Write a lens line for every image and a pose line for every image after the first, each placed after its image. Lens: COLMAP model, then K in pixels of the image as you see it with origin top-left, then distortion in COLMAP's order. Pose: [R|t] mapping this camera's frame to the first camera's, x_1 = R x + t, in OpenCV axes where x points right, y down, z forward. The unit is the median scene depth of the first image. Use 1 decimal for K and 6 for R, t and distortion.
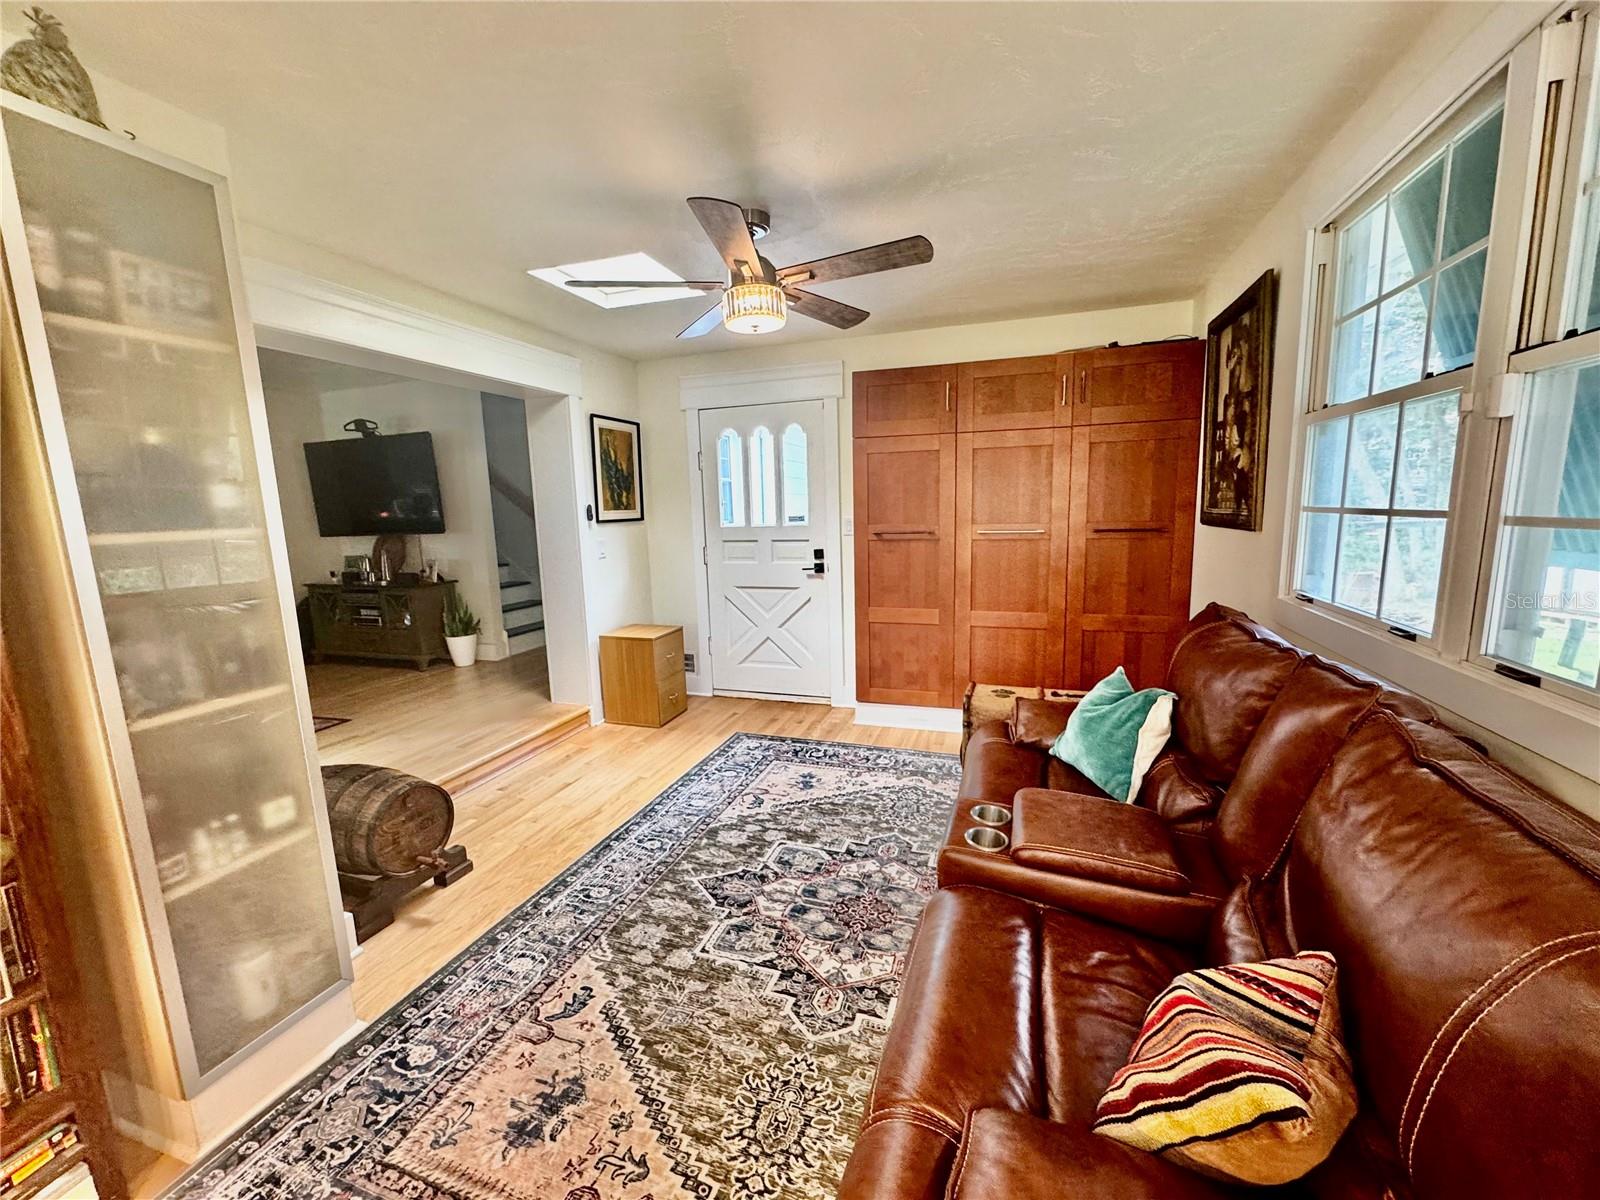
lens RADIAL K [[640.7, 0, 799.3], [0, 640.7, 600.9], [0, 0, 1]] dist [0.000258, 0.000018]
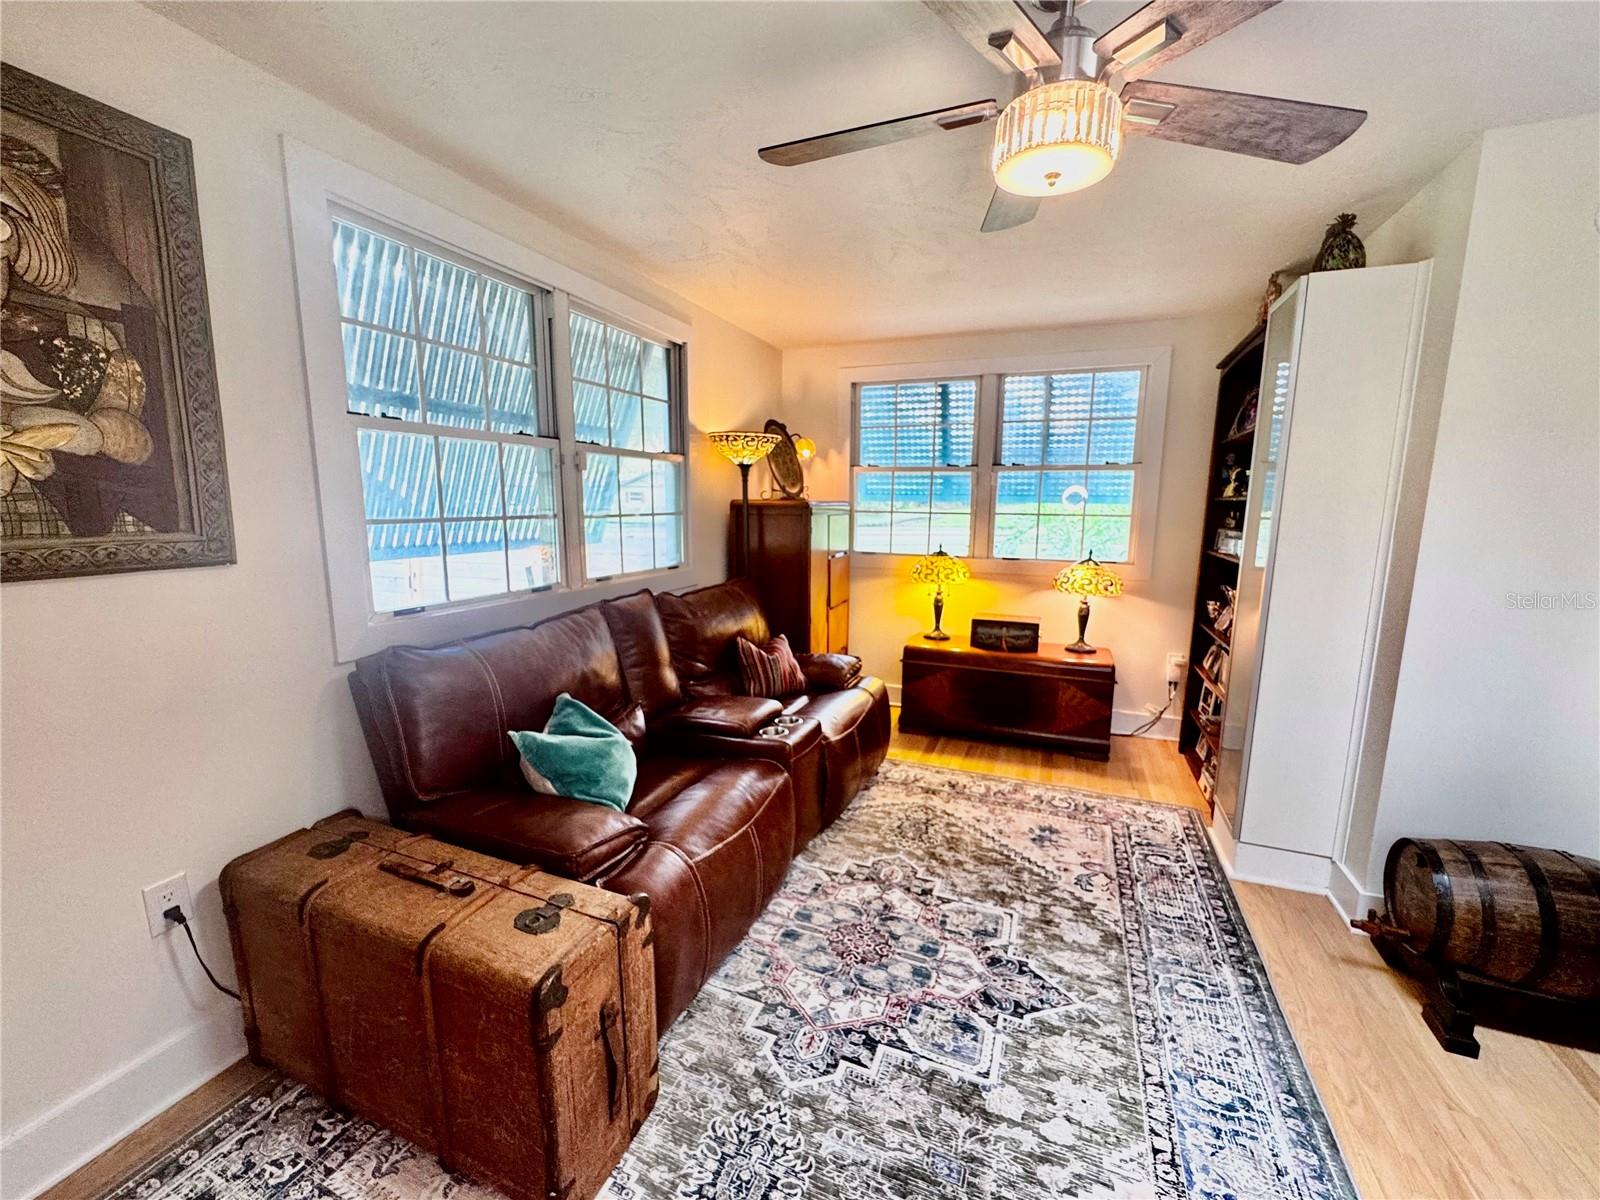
lens RADIAL K [[640.7, 0, 799.4], [0, 640.7, 600.6], [0, 0, 1]] dist [0.000258, 0.000018]
pose [[-0.998150, 0.015087, 0.058896, 0.126313], [0.031899, 0.954635, 0.296067, -0.275763], [-0.051758, 0.297398, -0.953350, 1.777050]]
